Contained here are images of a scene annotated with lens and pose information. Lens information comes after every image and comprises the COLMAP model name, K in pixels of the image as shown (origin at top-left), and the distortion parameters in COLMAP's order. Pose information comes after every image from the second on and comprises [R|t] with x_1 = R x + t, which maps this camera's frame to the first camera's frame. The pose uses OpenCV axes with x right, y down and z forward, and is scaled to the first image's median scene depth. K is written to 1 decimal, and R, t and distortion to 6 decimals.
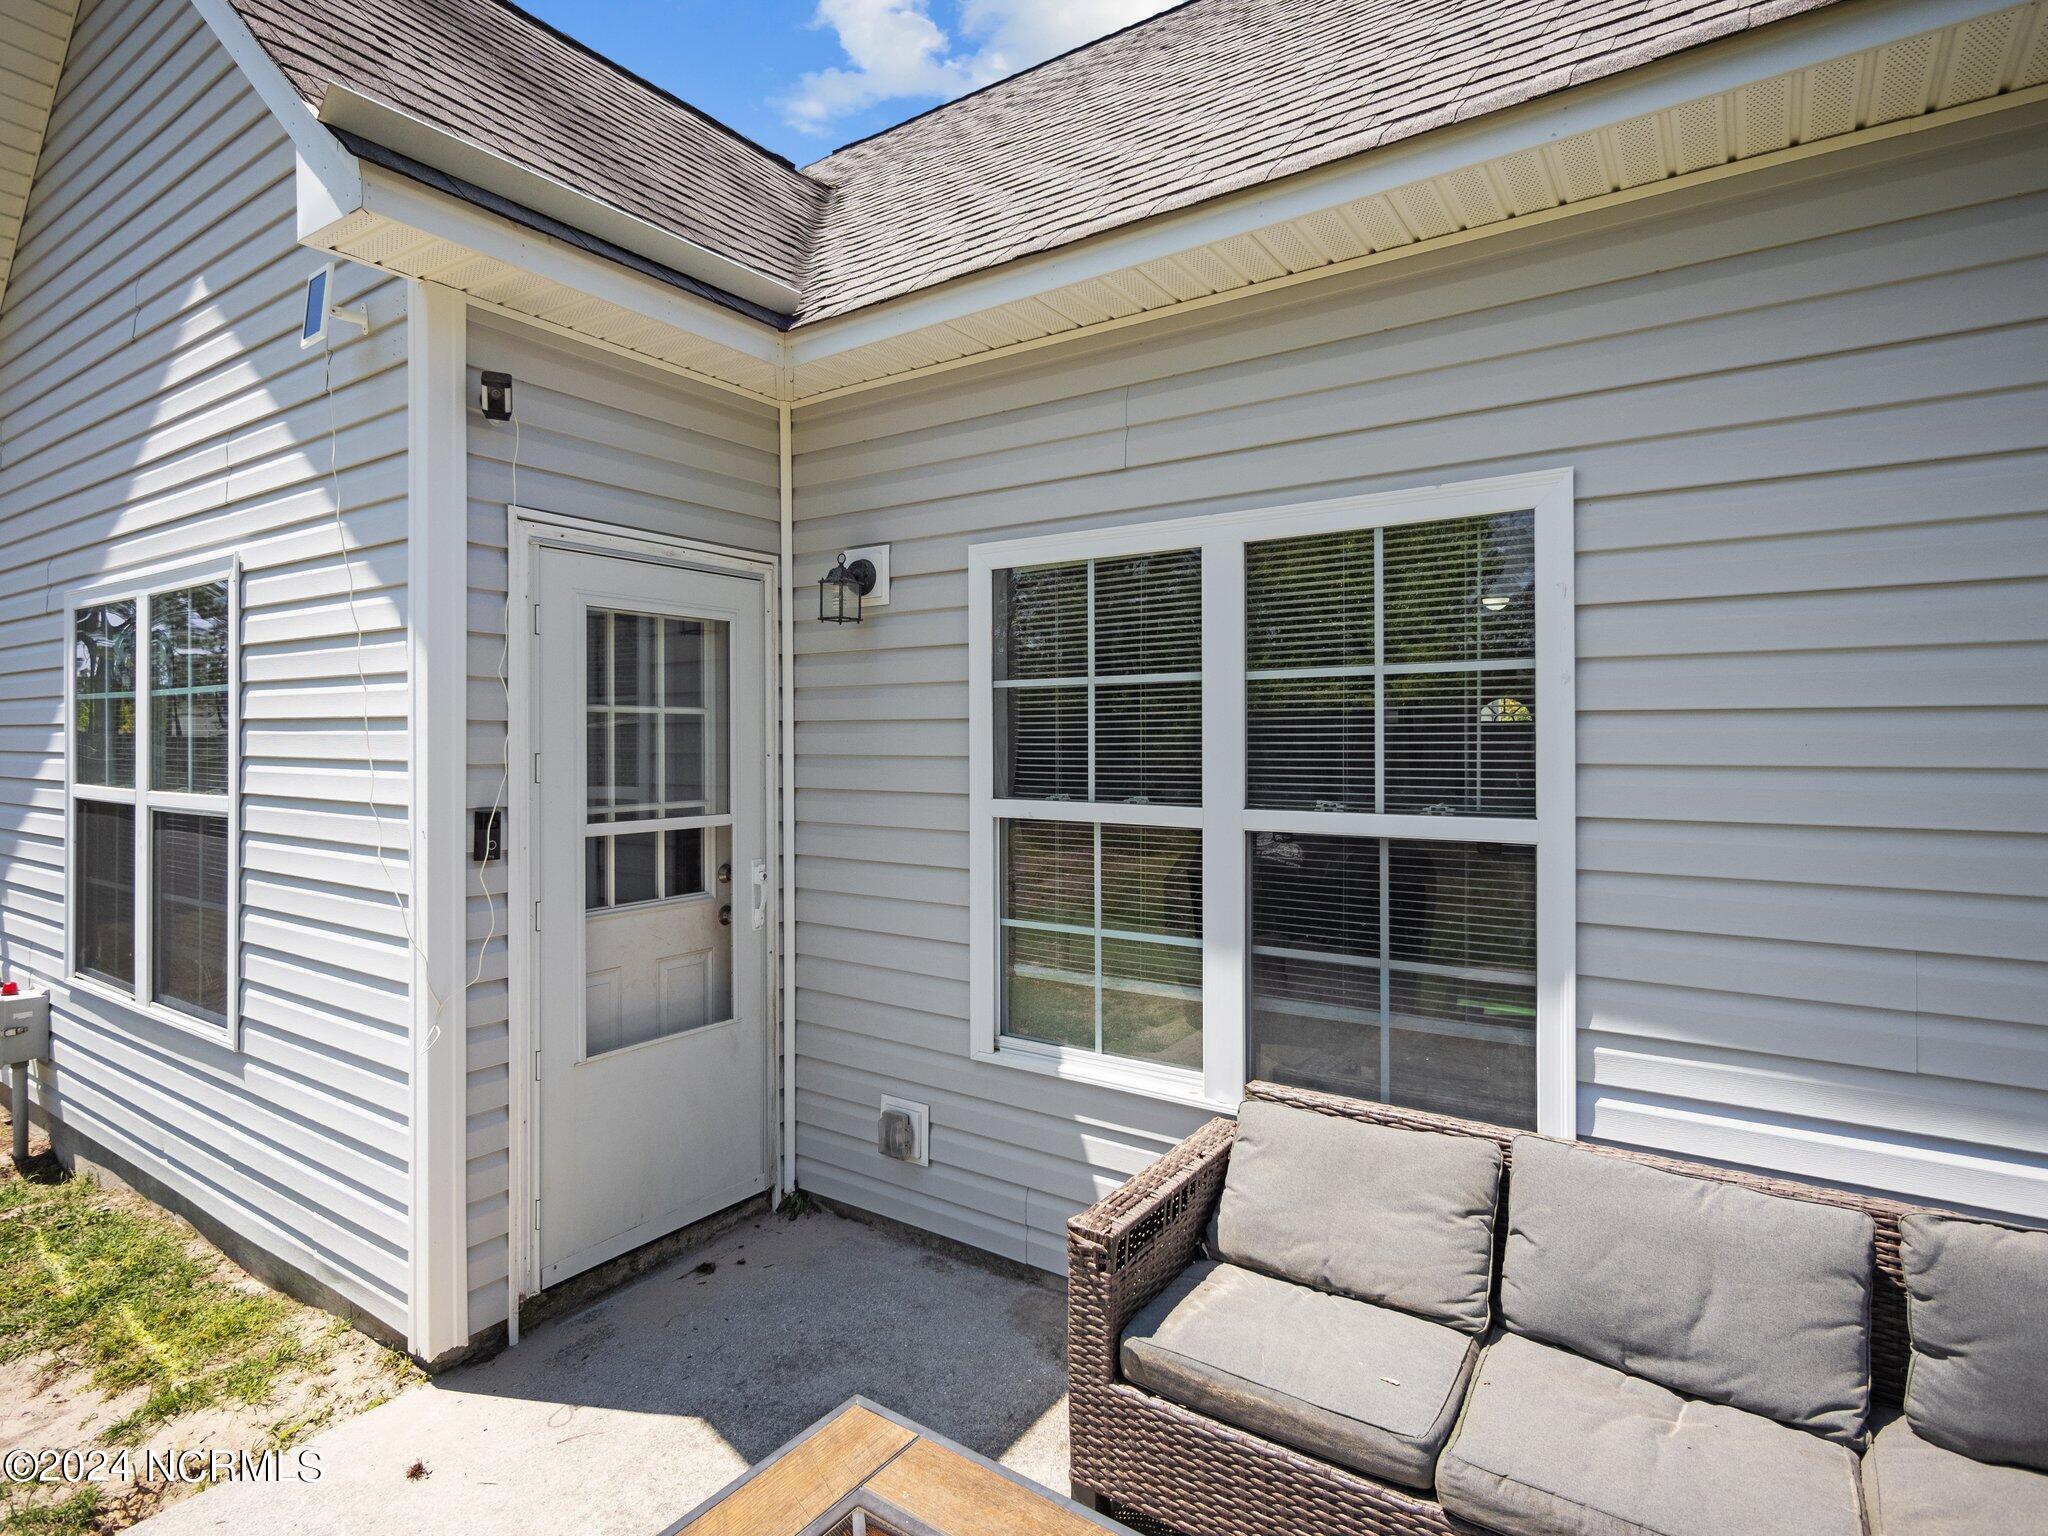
lens RADIAL K [[1059.9, 0, 1021.9], [0, 1059.9, 740.8], [0, 0, 1]] dist [0.003428, -0.000462]
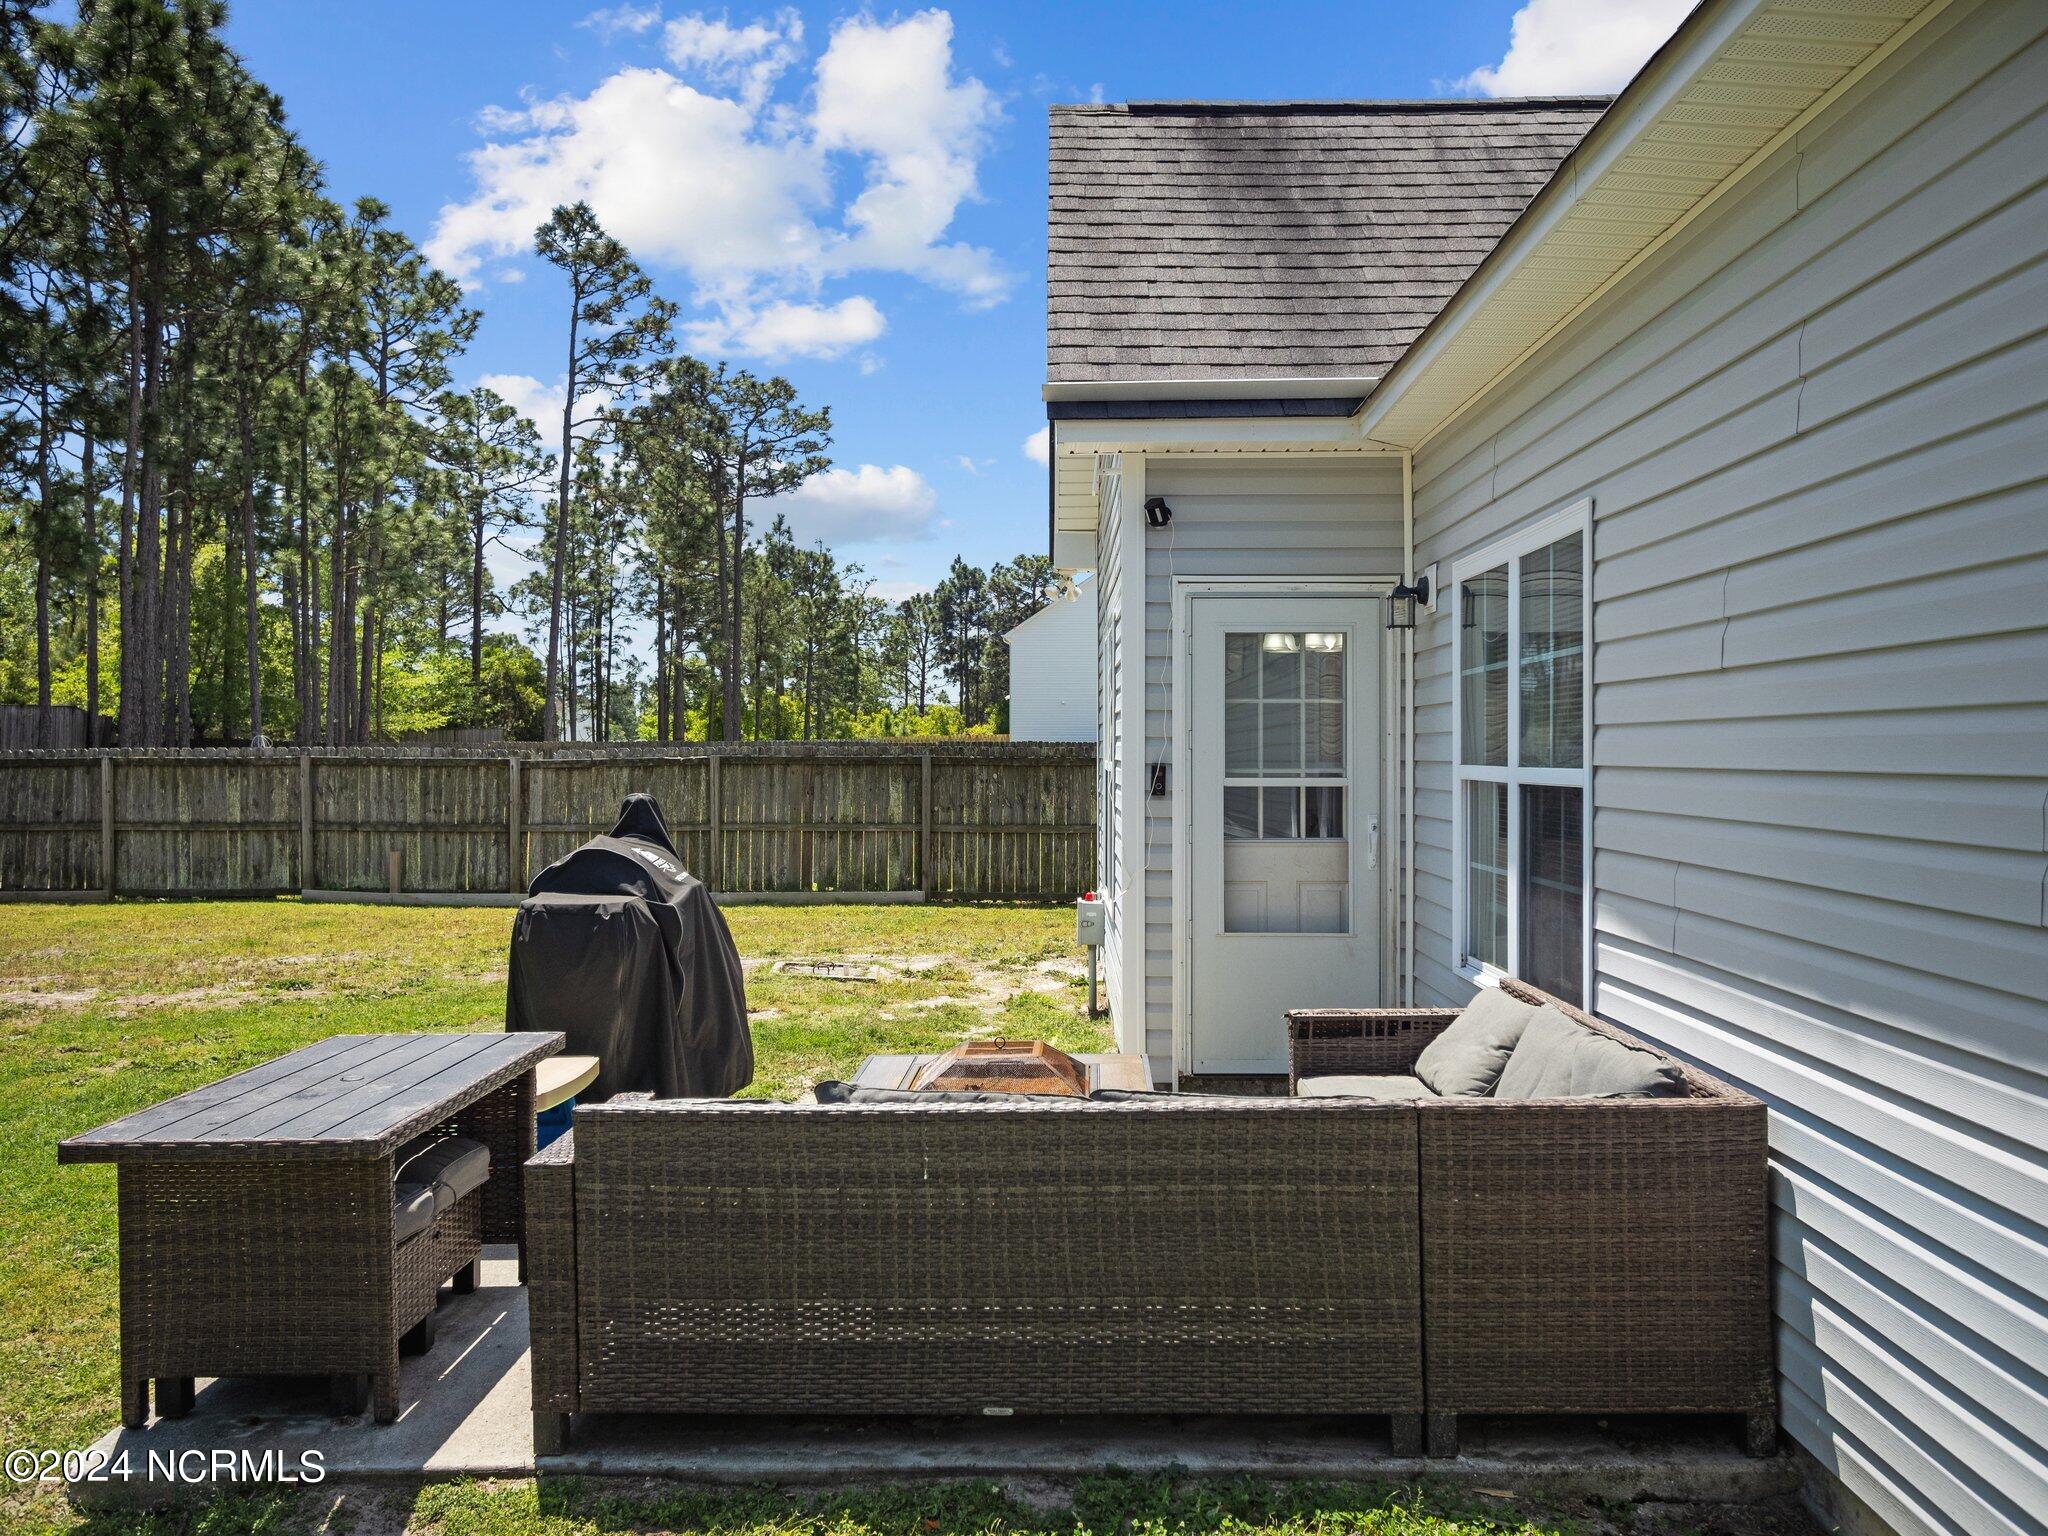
lens RADIAL K [[1639.6, 0, 1026.3], [0, 1639.6, 749.7], [0, 0, 1]] dist [-0.005257, 0.026557]
pose [[0.554816, 0.000973, -0.831972, 1.469353], [-0.002419, 0.999997, -0.000444, 0.043604], [0.831970, 0.002259, 0.554817, -0.562697]]
